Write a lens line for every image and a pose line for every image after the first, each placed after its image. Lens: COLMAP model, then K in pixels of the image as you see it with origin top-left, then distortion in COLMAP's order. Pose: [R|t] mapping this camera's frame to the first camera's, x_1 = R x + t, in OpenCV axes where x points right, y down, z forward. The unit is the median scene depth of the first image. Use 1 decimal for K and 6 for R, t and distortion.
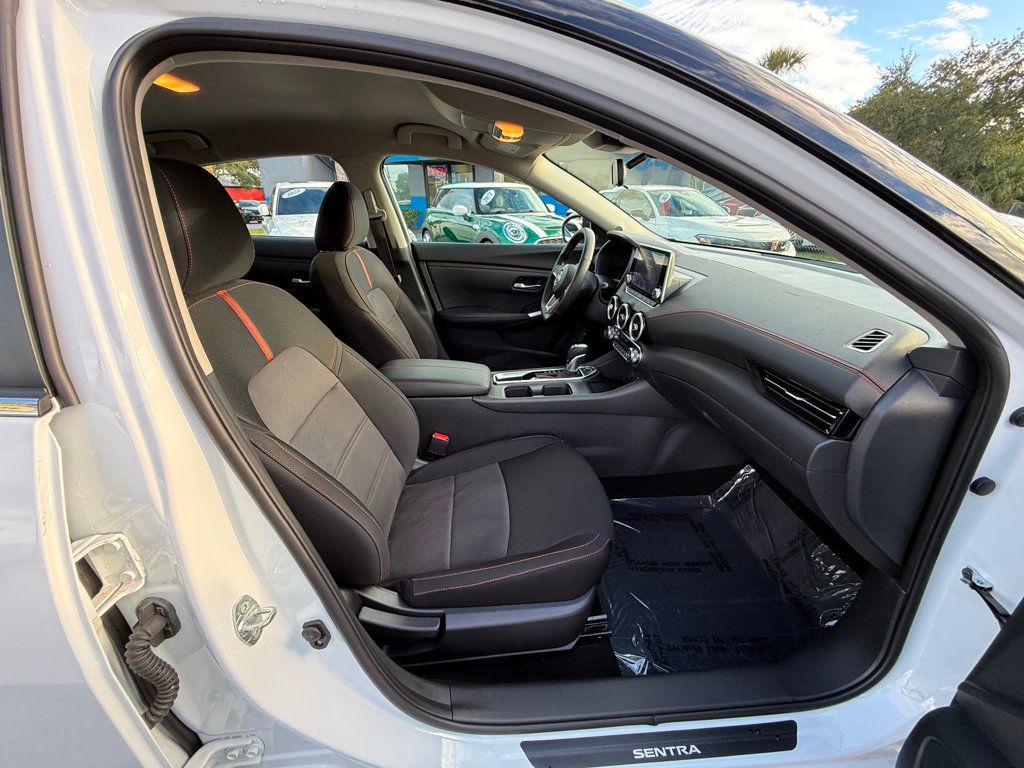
lens RADIAL K [[413.1, 0, 512.0], [0, 413.1, 384.0], [0, 0, 1]] dist [-0.000456, 0.006076]
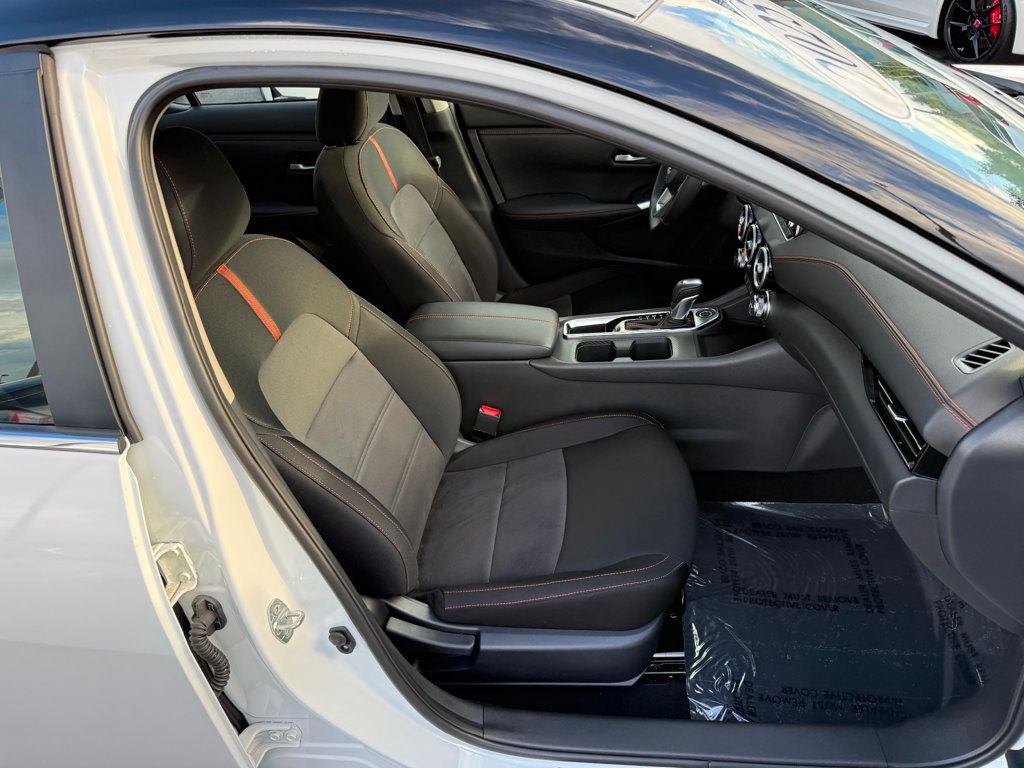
lens RADIAL K [[714.9, 0, 516.1], [0, 714.9, 384.6], [0, 0, 1]] dist [0.101268, -0.163672]
pose [[0.980510, 0.020703, -0.195374, 0.164653], [0.012729, 0.985649, 0.168330, -0.178605], [0.196055, -0.167536, 0.966175, -0.309163]]
